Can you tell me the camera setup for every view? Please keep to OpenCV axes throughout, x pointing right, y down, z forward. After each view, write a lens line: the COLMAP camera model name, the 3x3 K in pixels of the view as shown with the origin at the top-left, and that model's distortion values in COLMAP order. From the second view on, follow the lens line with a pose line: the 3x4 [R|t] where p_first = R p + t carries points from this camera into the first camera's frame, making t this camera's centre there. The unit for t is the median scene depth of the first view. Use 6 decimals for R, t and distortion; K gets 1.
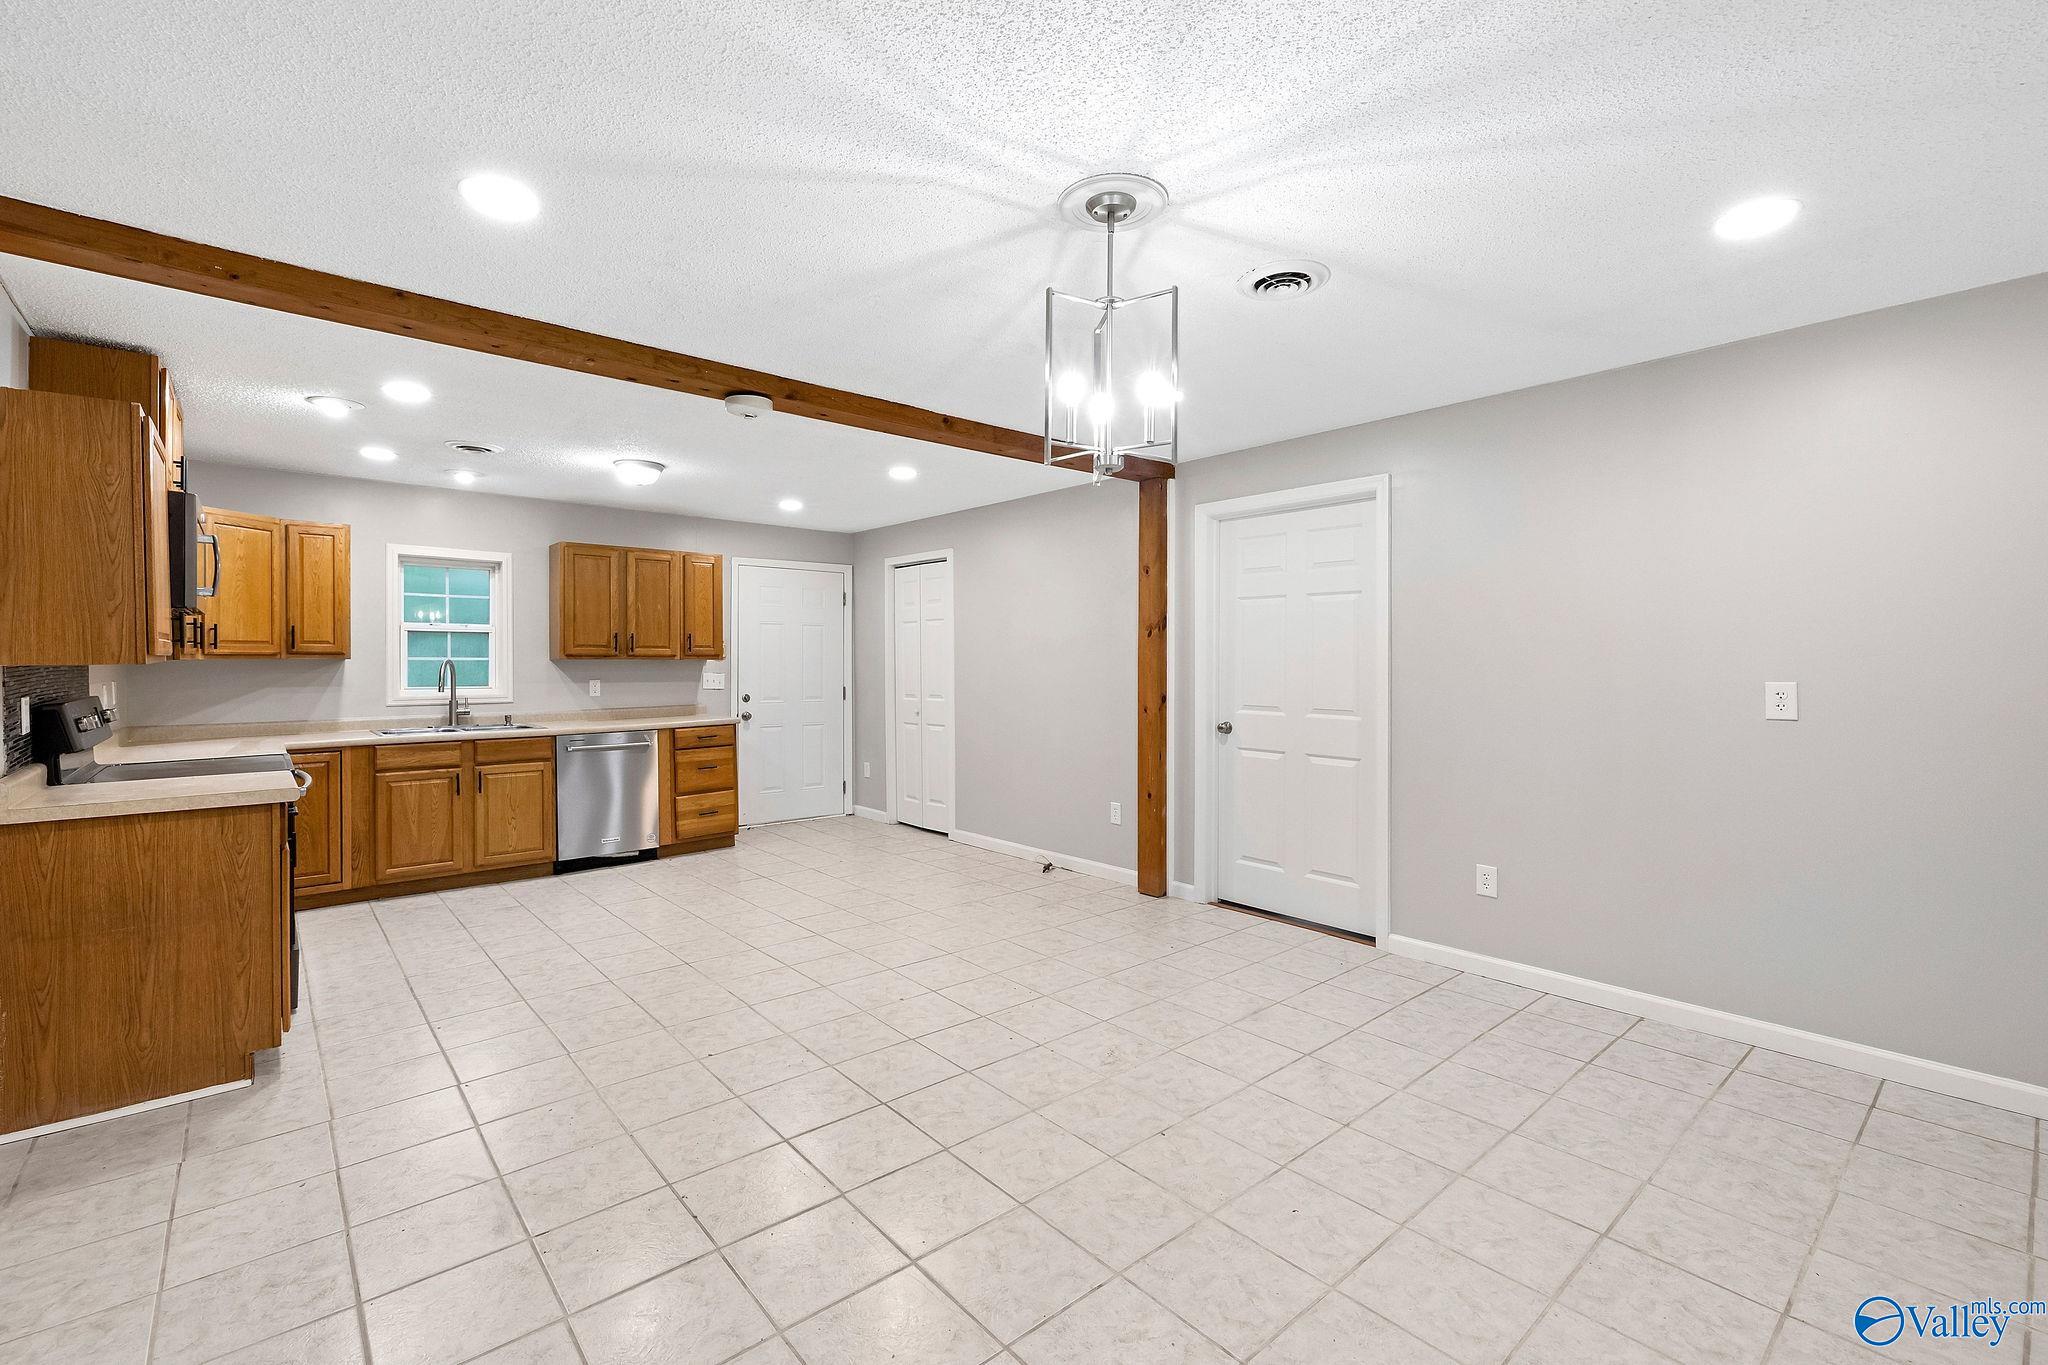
lens RADIAL K [[890.3, 0, 1002.8], [0, 890.3, 672.6], [0, 0, 1]] dist [-0.001037, 0.000223]
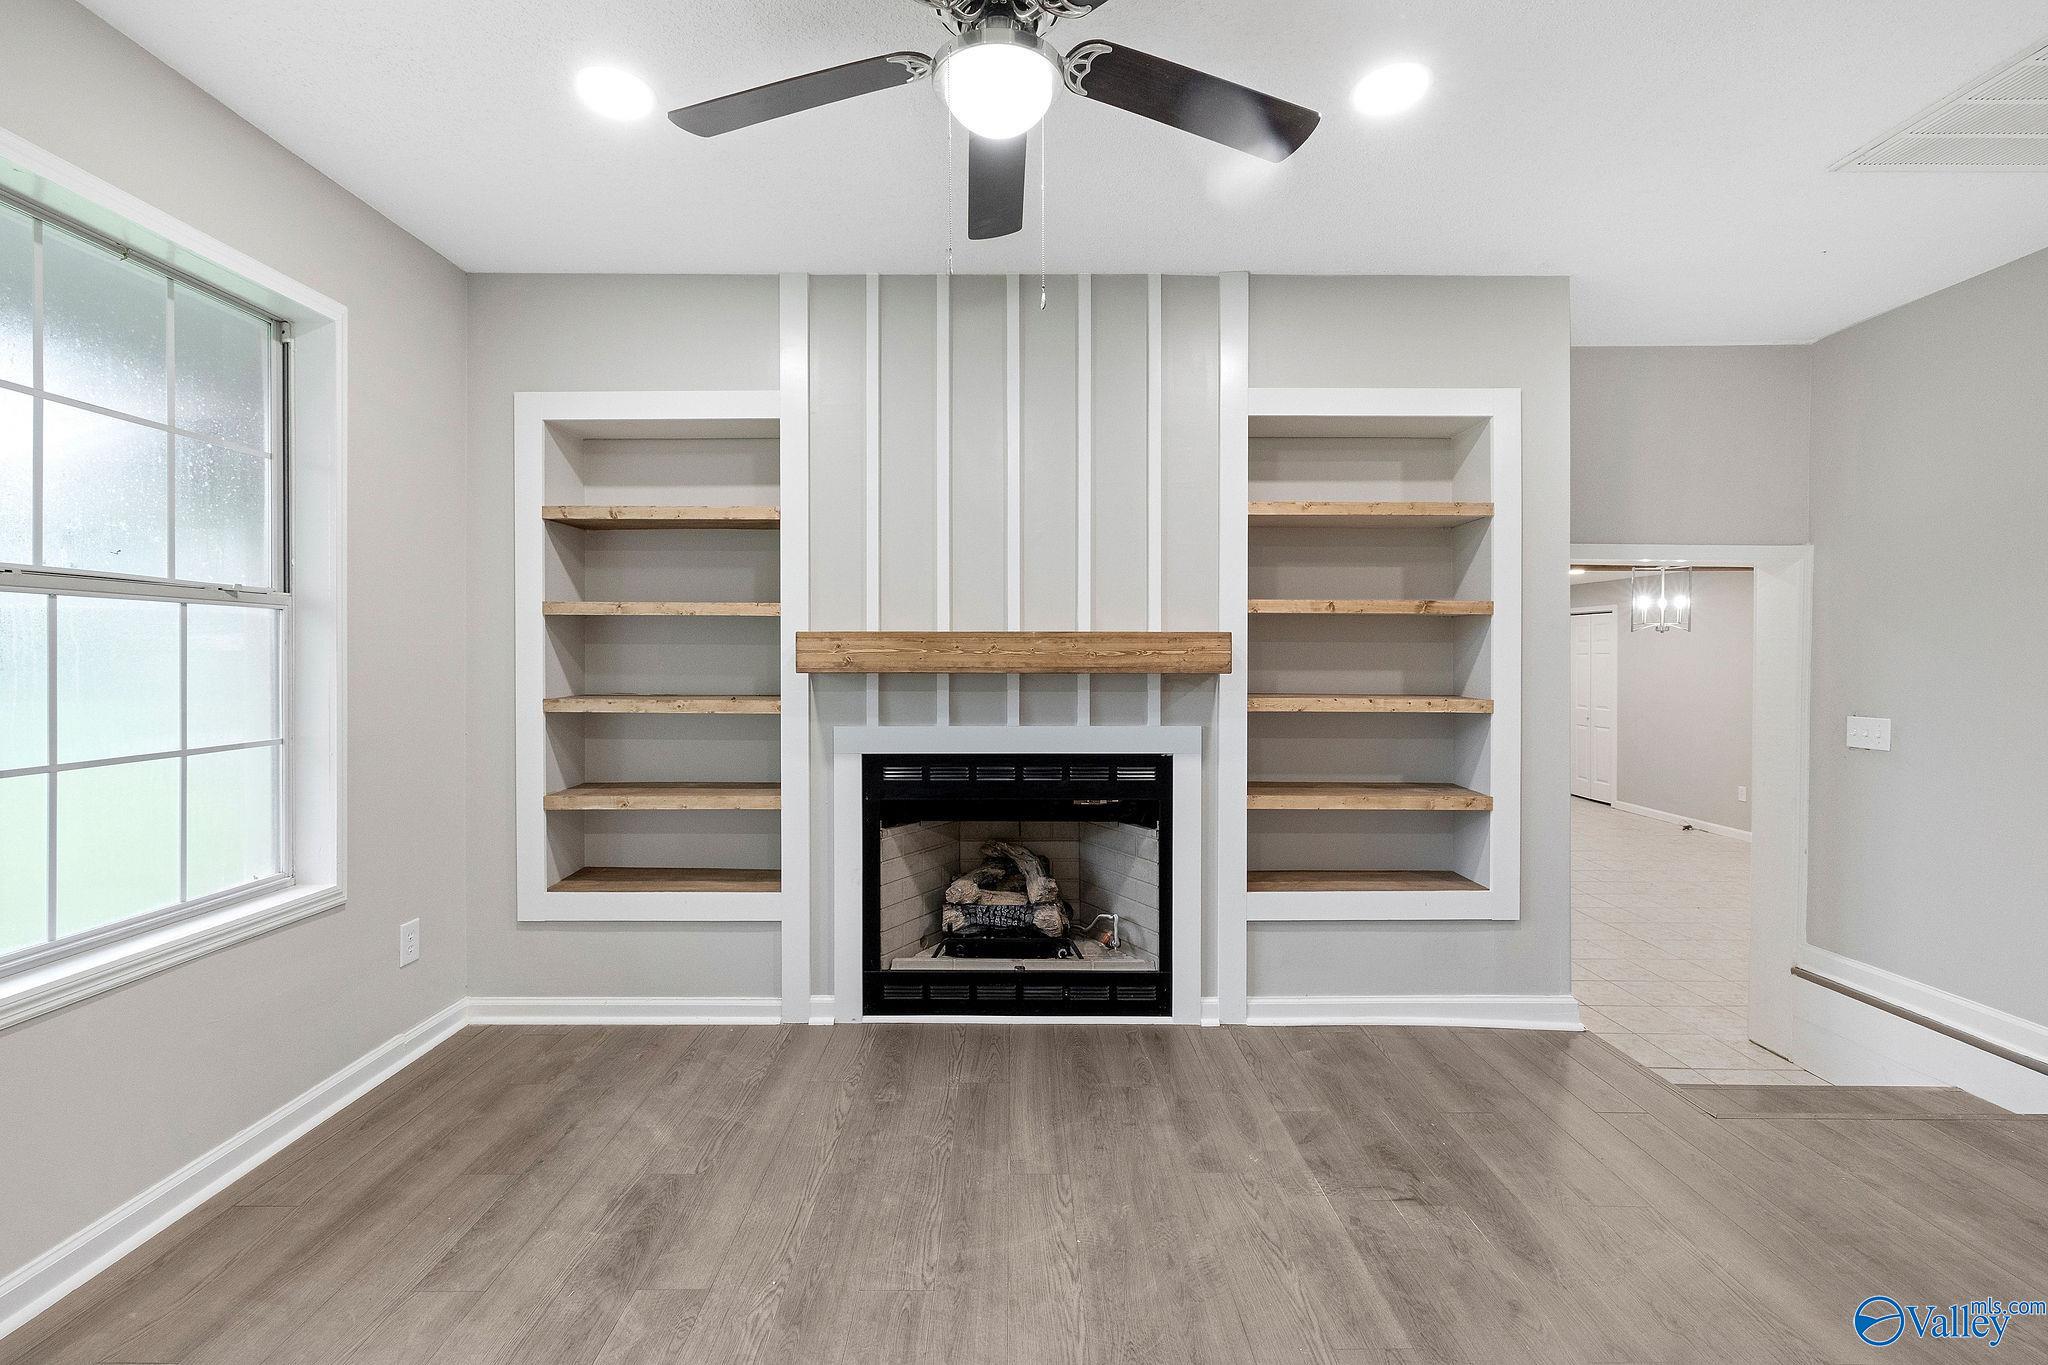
lens RADIAL K [[881.9, 0, 1015.0], [0, 881.9, 659.1], [0, 0, 1]] dist [0.000345, 0.000017]
pose [[0.769758, 0.007170, -0.638296, 0.133611], [-0.010806, 0.999940, -0.001800, -0.049983], [0.638245, 0.008283, 0.769789, -0.906586]]
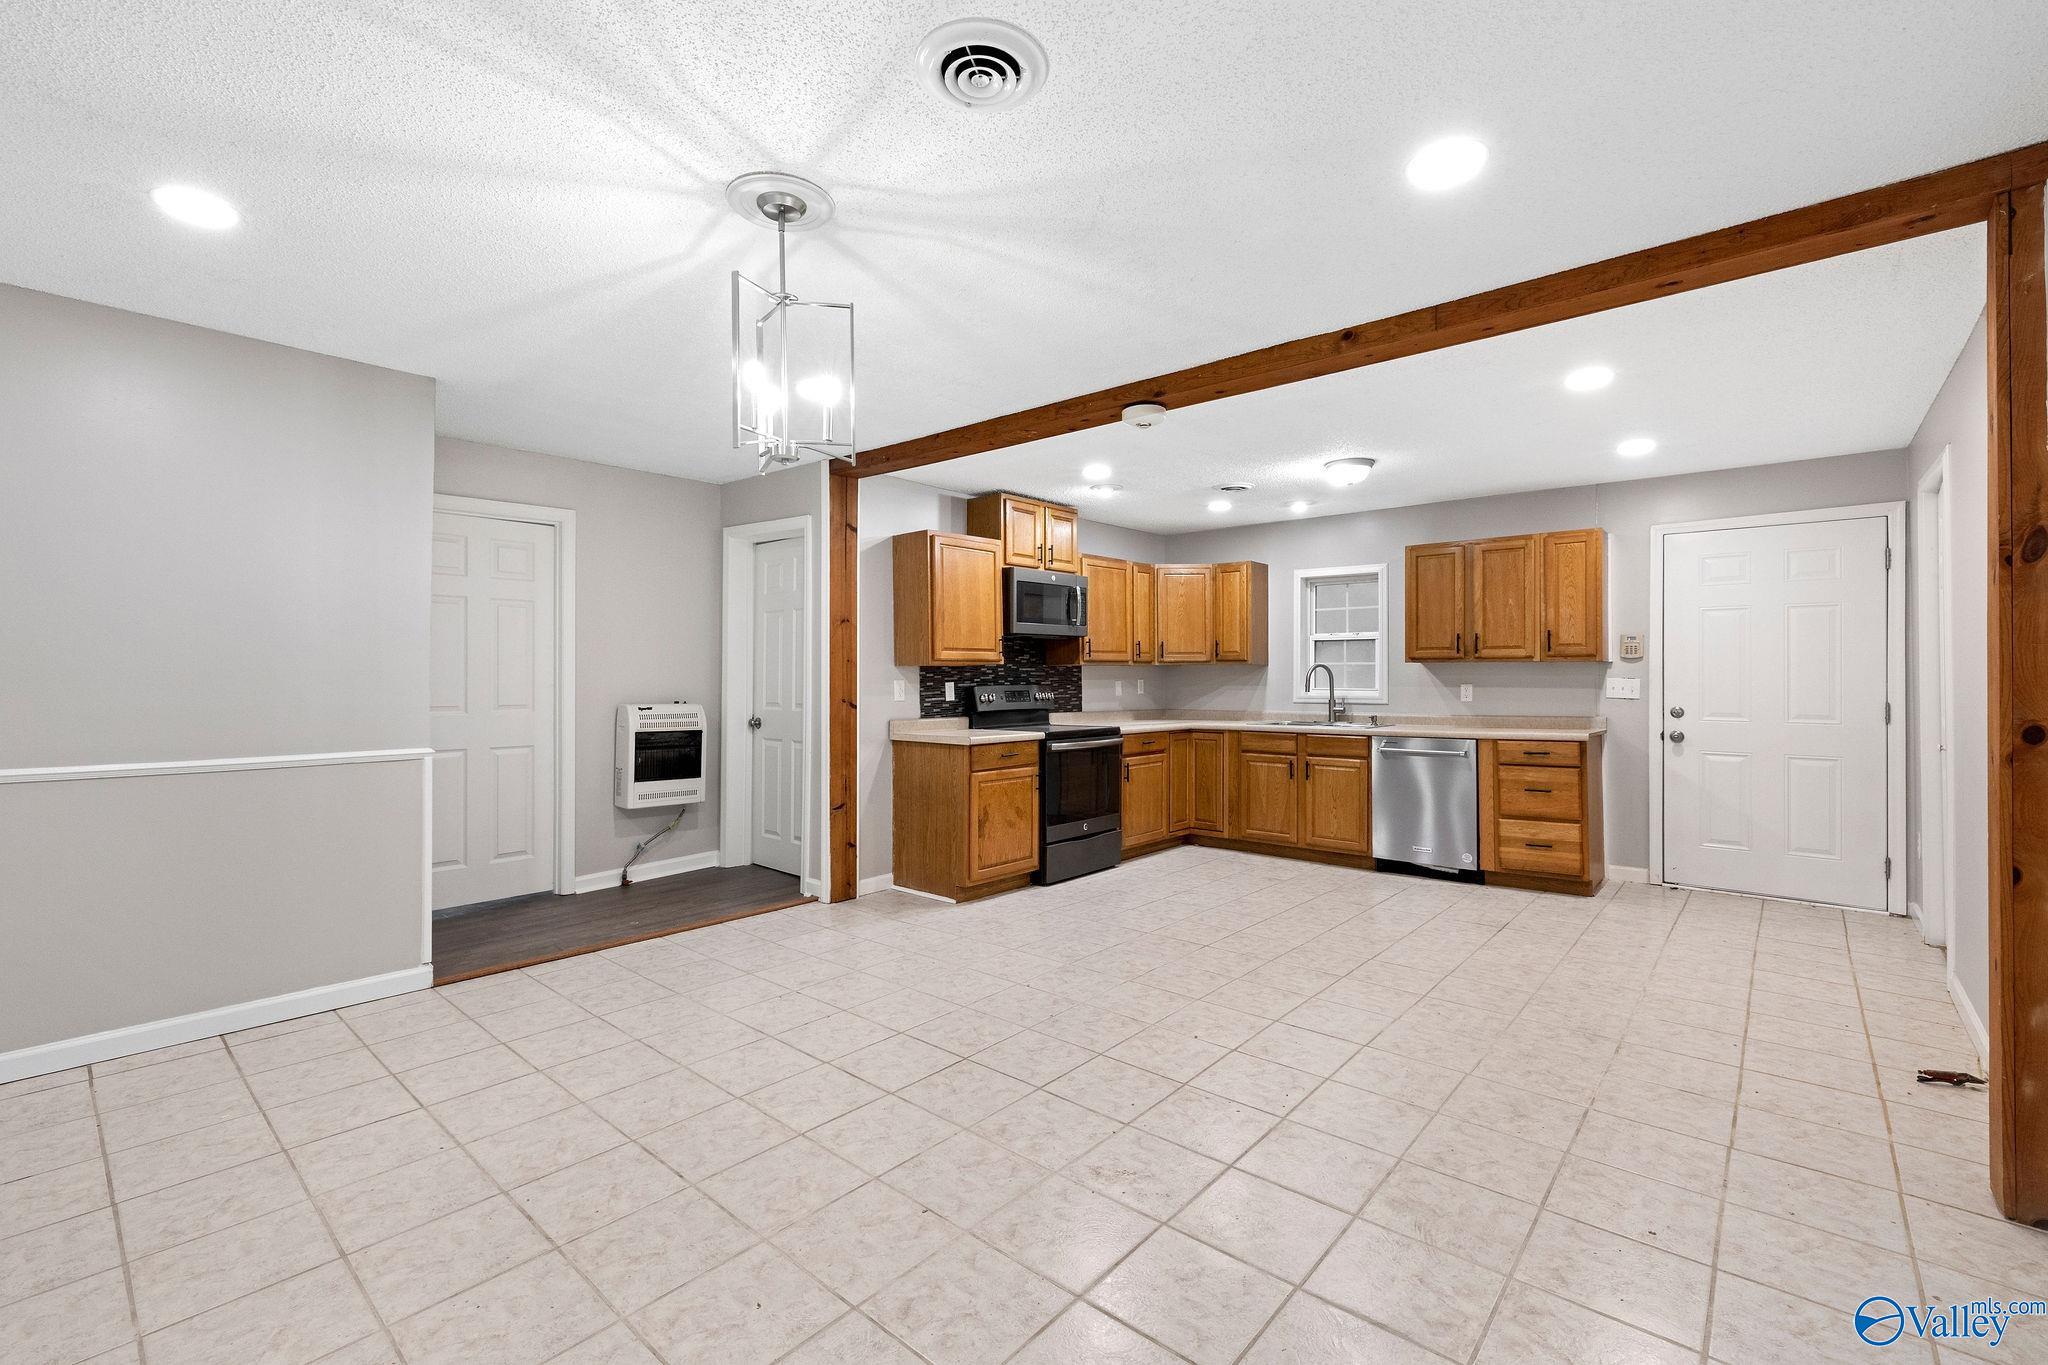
lens RADIAL K [[864.5, 0, 978.4], [0, 864.5, 671.2], [0, 0, 1]] dist [-0.003181, 0.000048]
pose [[0.139564, -0.005971, -0.990195, 0.456772], [-0.012531, 0.999891, -0.007796, 0.009797], [0.990134, 0.013497, 0.139474, 0.430748]]
